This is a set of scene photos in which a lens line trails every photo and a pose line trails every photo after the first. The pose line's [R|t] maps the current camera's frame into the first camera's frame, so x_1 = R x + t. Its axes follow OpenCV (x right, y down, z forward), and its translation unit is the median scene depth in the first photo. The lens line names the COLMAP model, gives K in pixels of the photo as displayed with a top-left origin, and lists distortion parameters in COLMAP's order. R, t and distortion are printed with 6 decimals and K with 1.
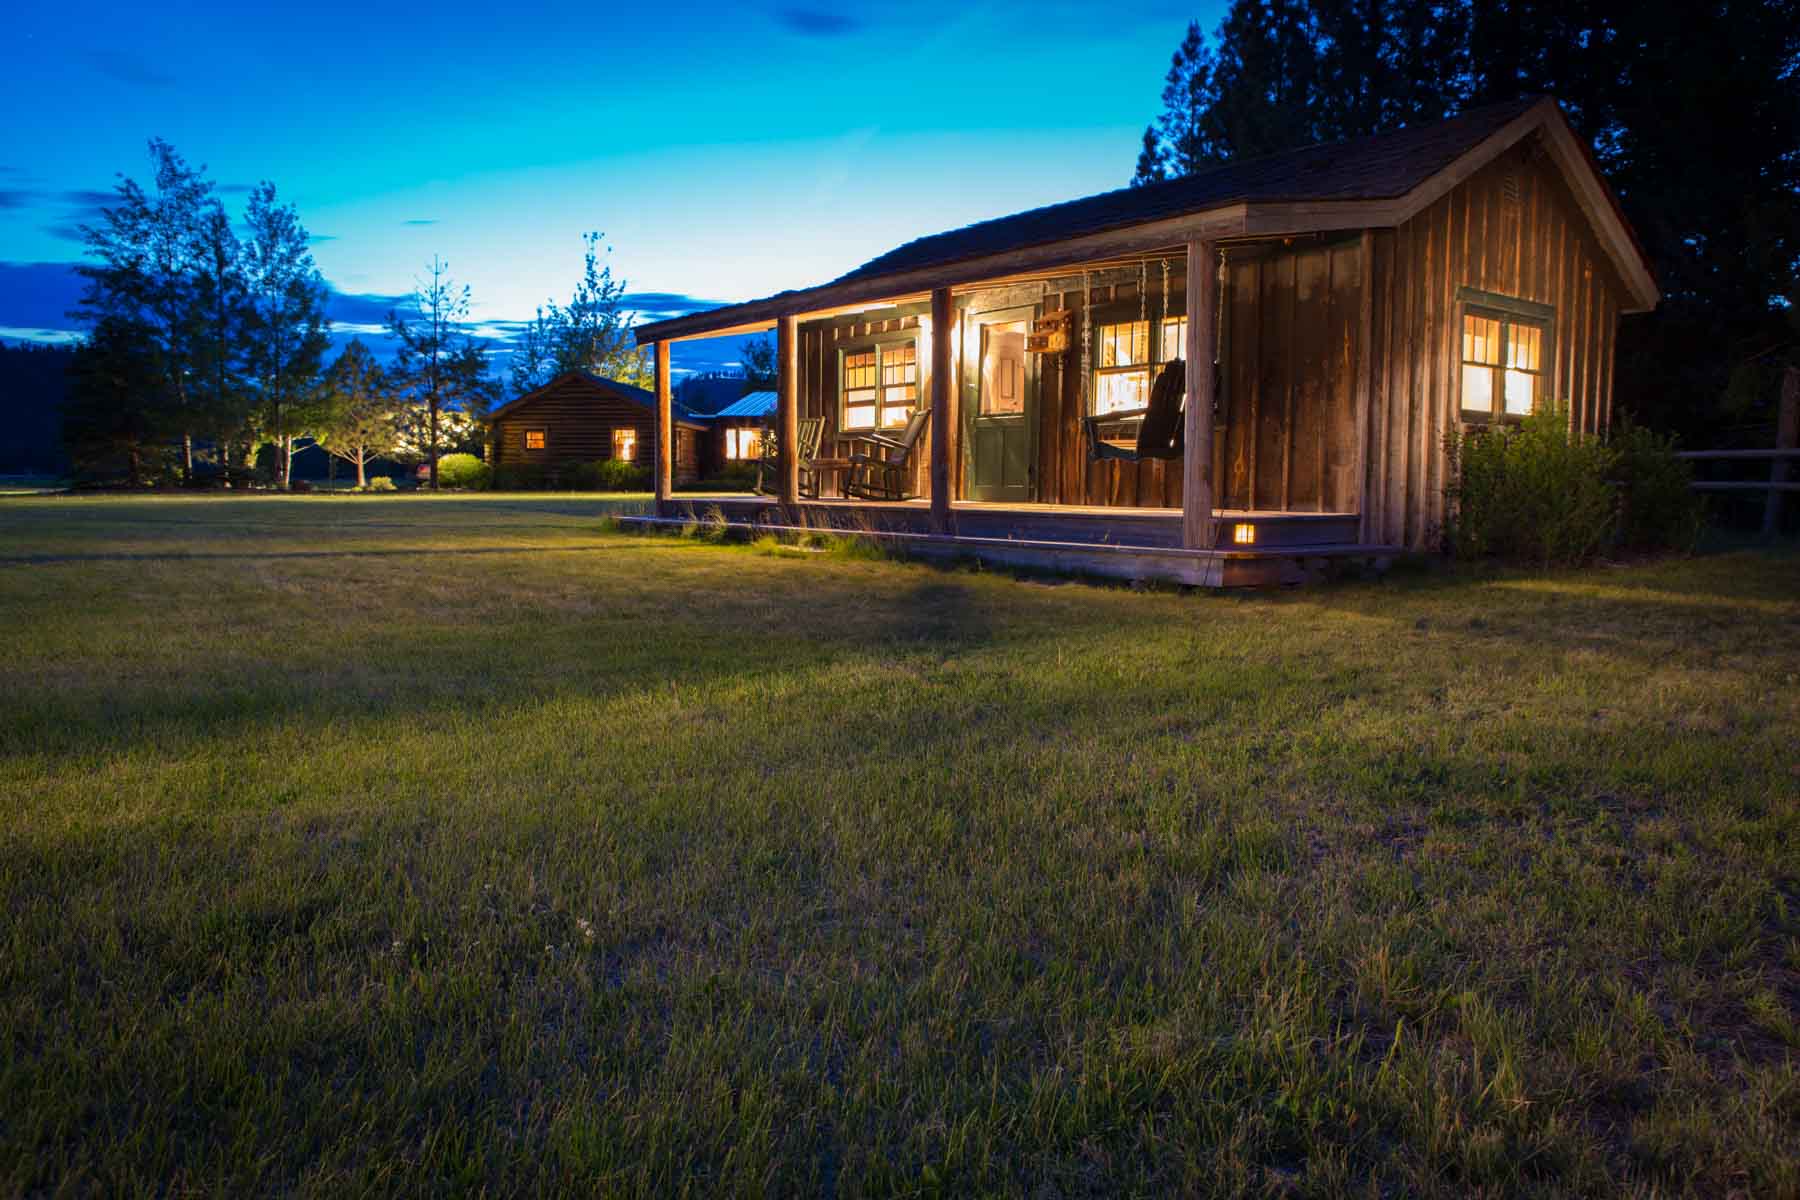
lens RADIAL K [[1222.8, 0, 900.0], [0, 1222.8, 600.0], [0, 0, 1]] dist [-0.114159, 0.085999]
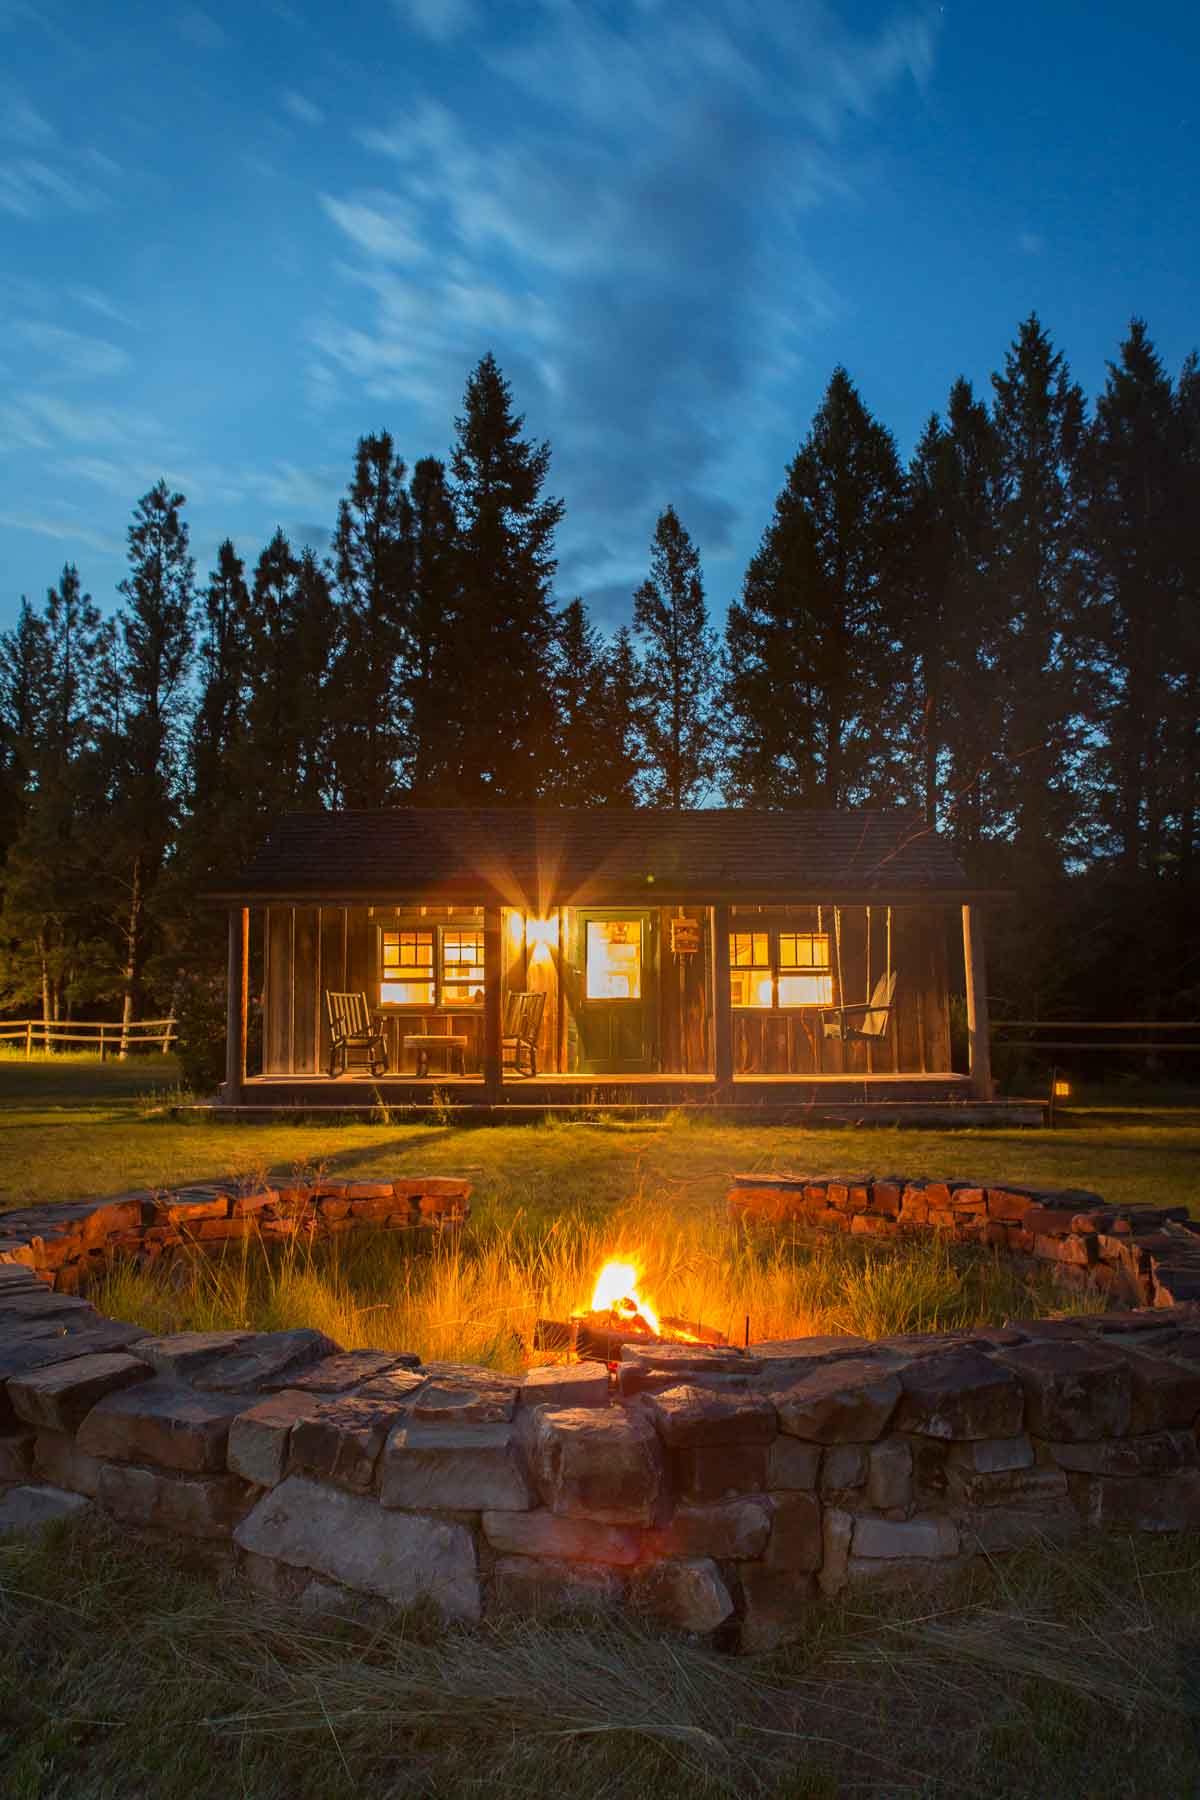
lens RADIAL K [[1282.0, 0, 600.0], [0, 1282.0, 900.0], [0, 0, 1]] dist [-0.029223, 0.032065]
pose [[0.610361, 0.072192, 0.788827, -0.925873], [0.083518, 0.984423, -0.154715, -0.056437], [-0.787708, 0.160314, 0.594824, 0.262789]]
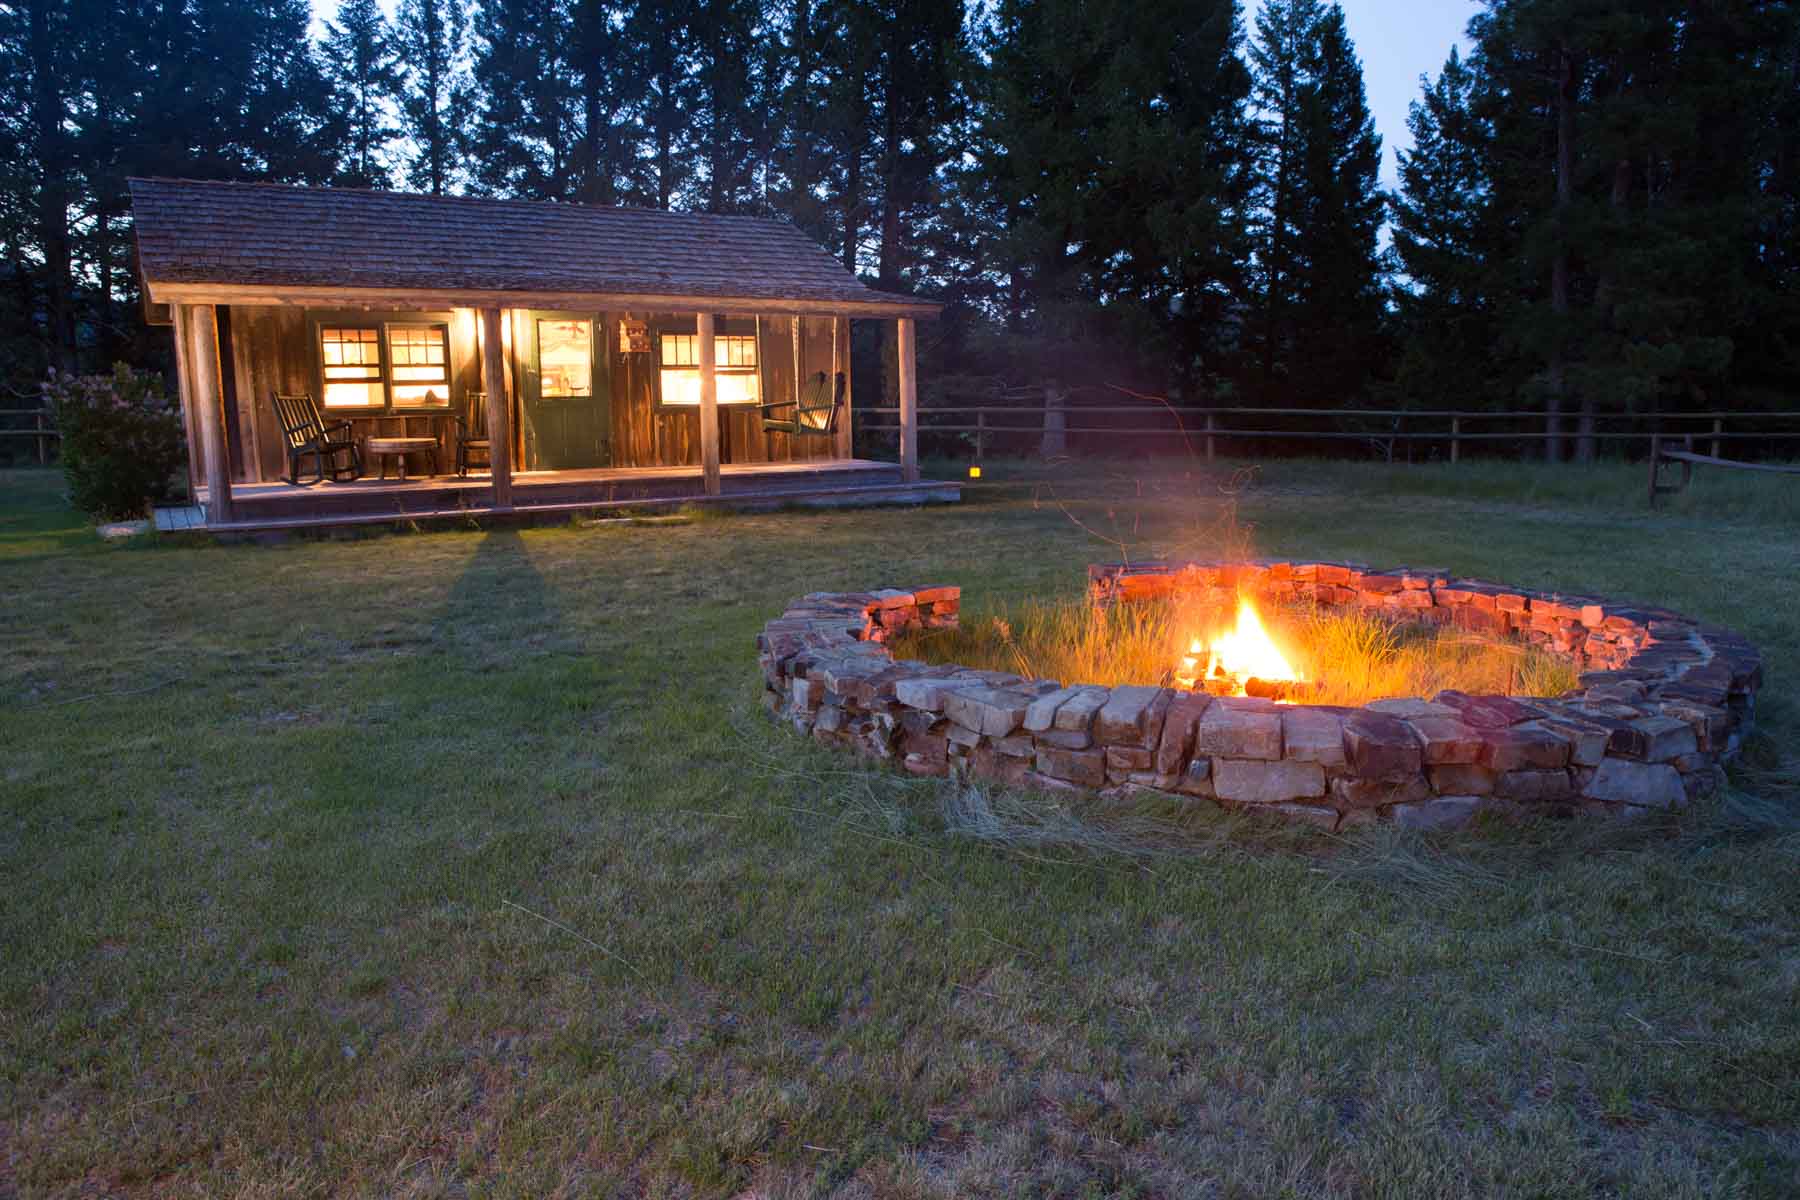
lens RADIAL K [[1222.8, 0, 900.0], [0, 1222.8, 600.0], [0, 0, 1]] dist [-0.114159, 0.085999]
pose [[0.108326, -0.170880, 0.979319, -1.114207], [0.102152, 0.981815, 0.160016, -0.114707], [-0.988853, 0.082706, 0.123812, 0.549253]]
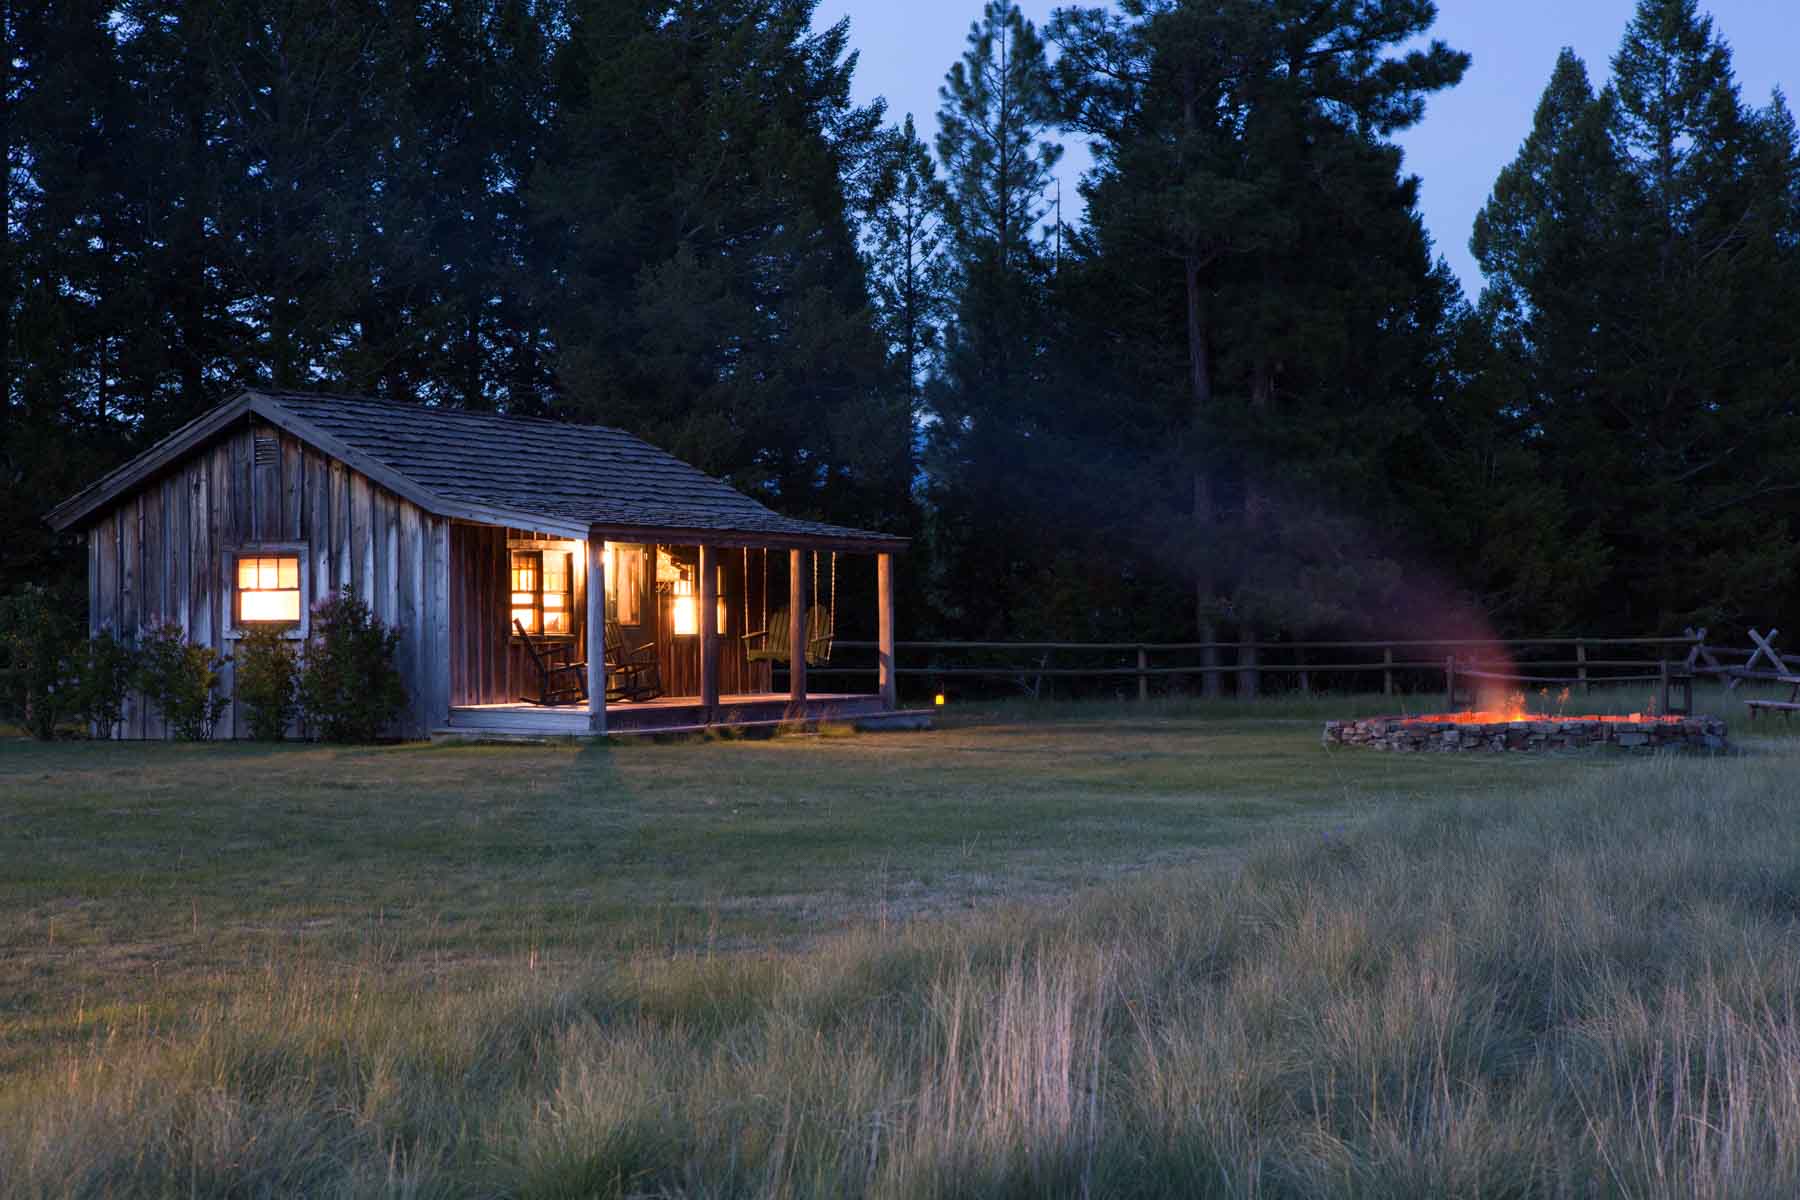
lens RADIAL K [[3507.0, 0, 900.0], [0, 3507.0, 600.0], [0, 0, 1]] dist [0.052573, 0.072442]
pose [[-0.484090, -0.001977, 0.875016, -3.157790], [0.081015, 0.995601, 0.047070, -0.325612], [-0.871260, 0.093675, -0.481800, 2.485862]]
